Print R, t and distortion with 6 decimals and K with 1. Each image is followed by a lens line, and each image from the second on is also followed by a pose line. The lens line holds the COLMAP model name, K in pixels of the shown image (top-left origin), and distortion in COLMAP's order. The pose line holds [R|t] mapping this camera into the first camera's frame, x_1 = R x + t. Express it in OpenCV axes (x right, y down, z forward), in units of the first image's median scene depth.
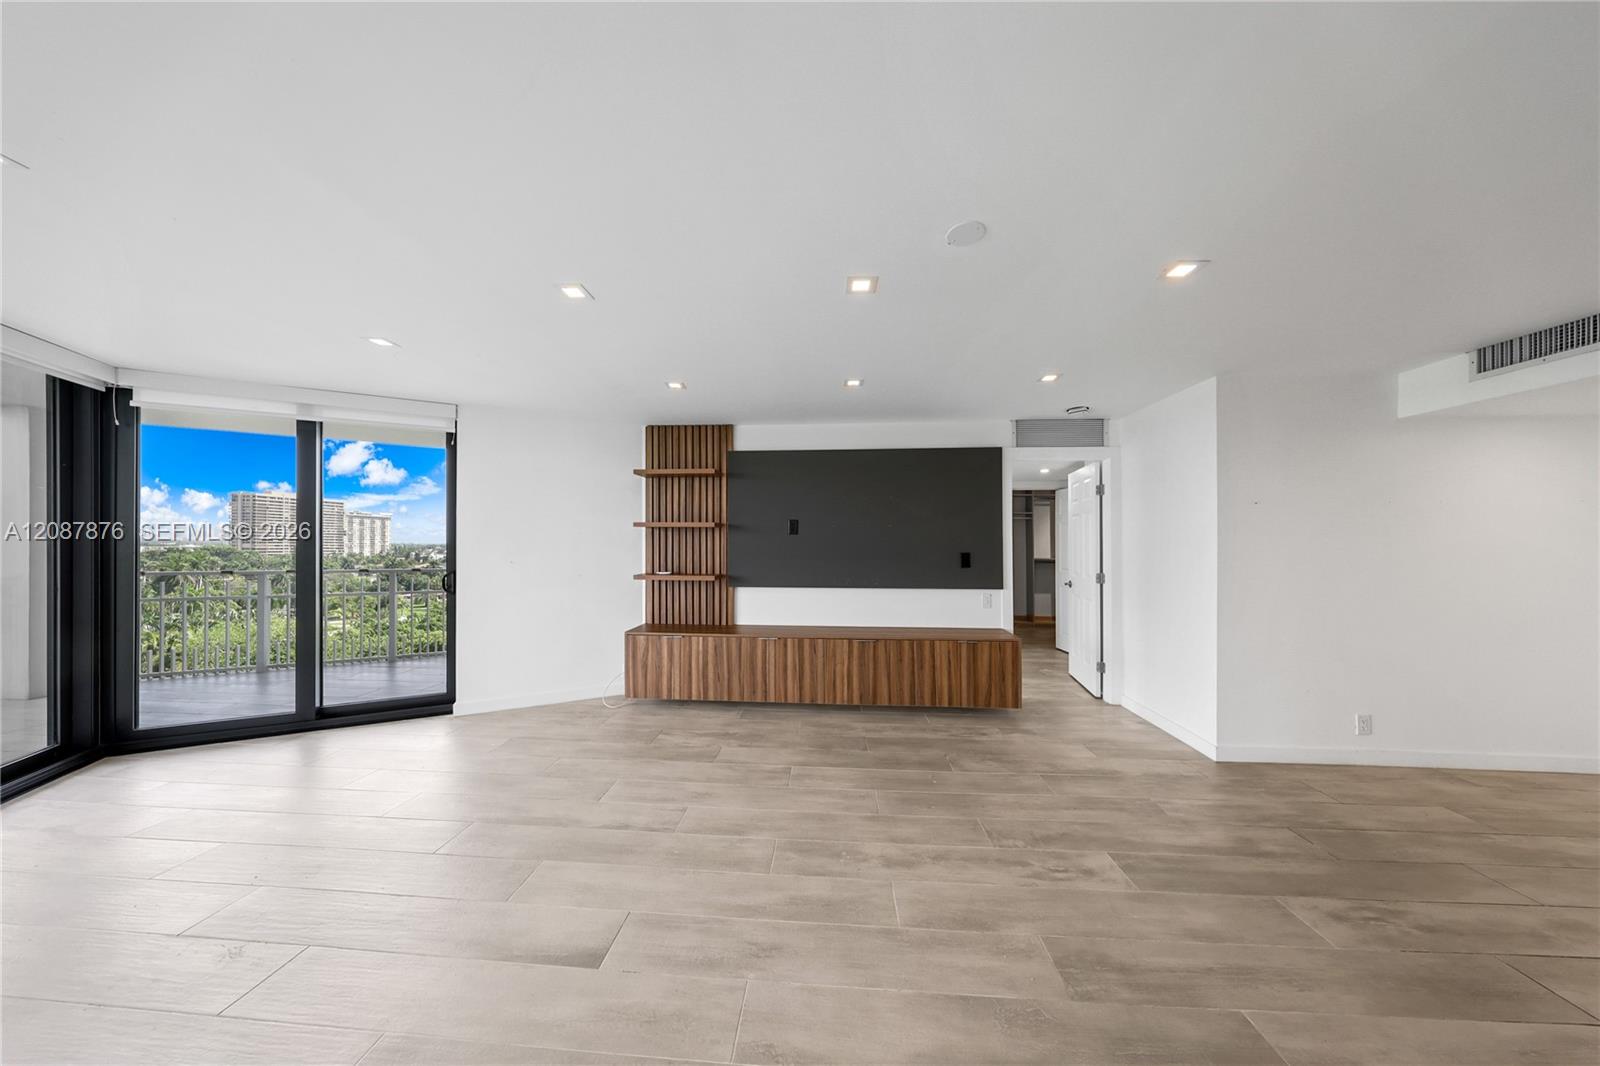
lens RADIAL K [[464.9, 0, 814.3], [0, 464.9, 540.3], [0, 0, 1]] dist [-0.001004, -0.000005]
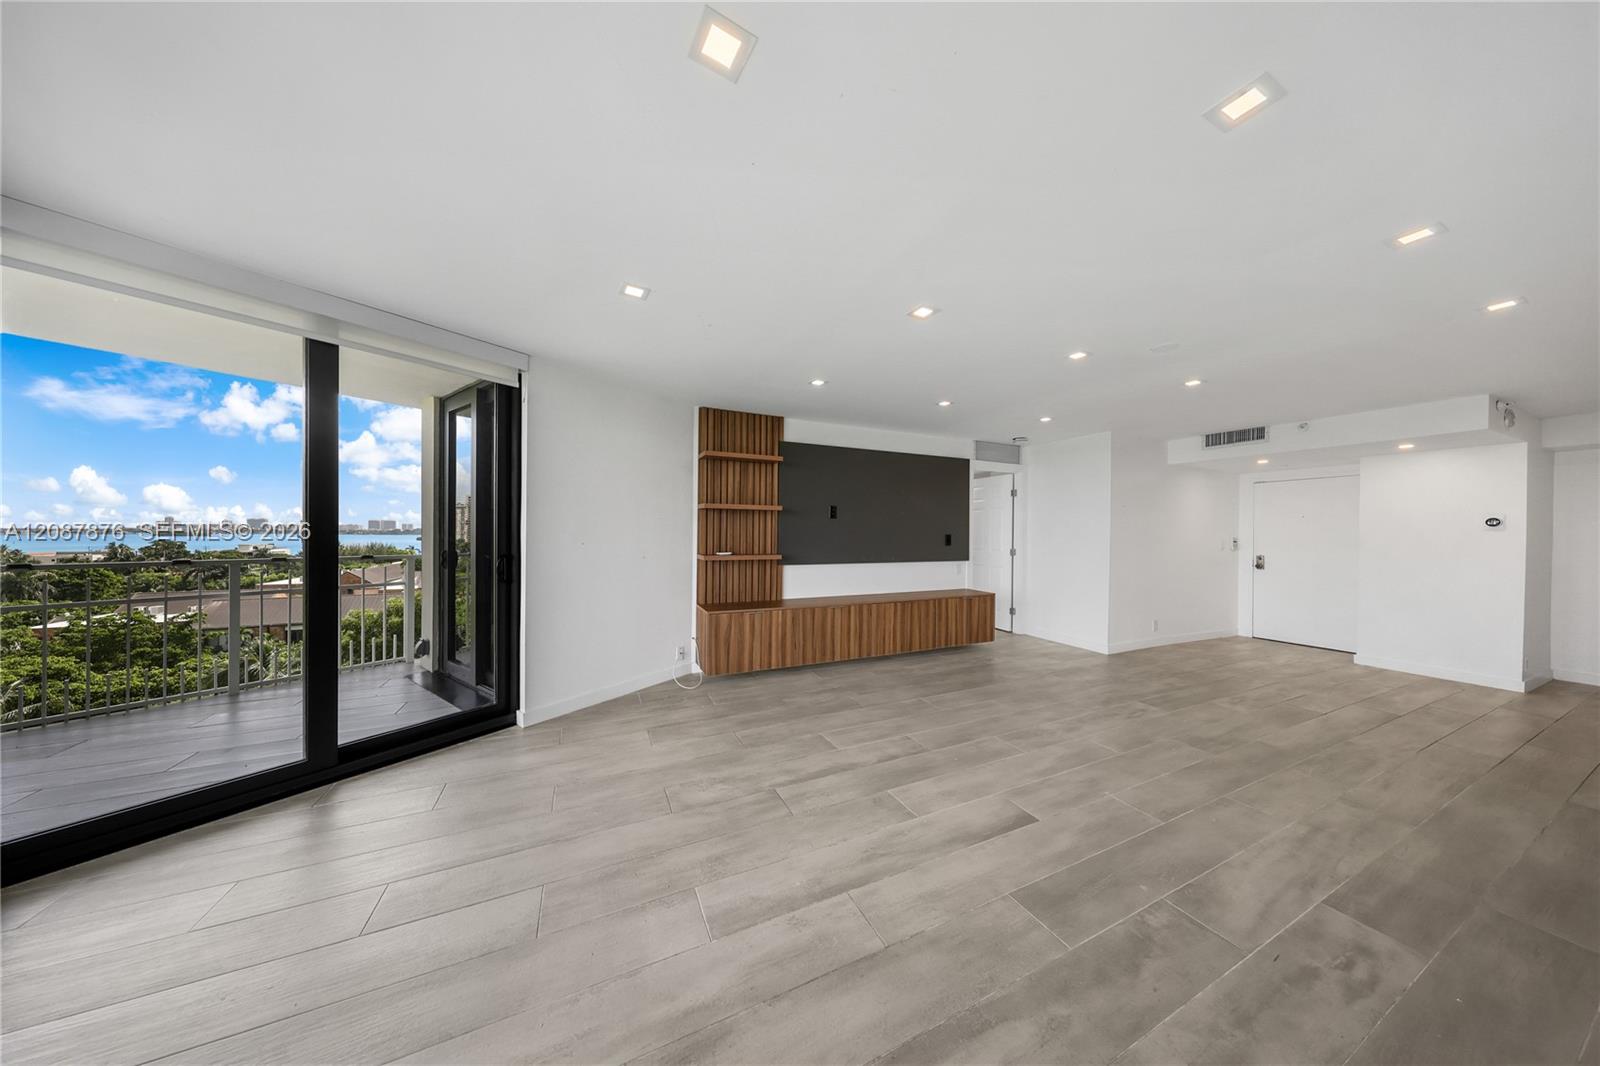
lens RADIAL K [[456.1, 0, 764.9], [0, 456.1, 531.4], [0, 0, 1]] dist [0.004851, 0.000021]
pose [[0.883317, 0.007668, 0.468713, -0.782867], [-0.010699, 0.999936, 0.003804, 0.018838], [-0.468654, -0.008375, 0.883342, 0.069741]]
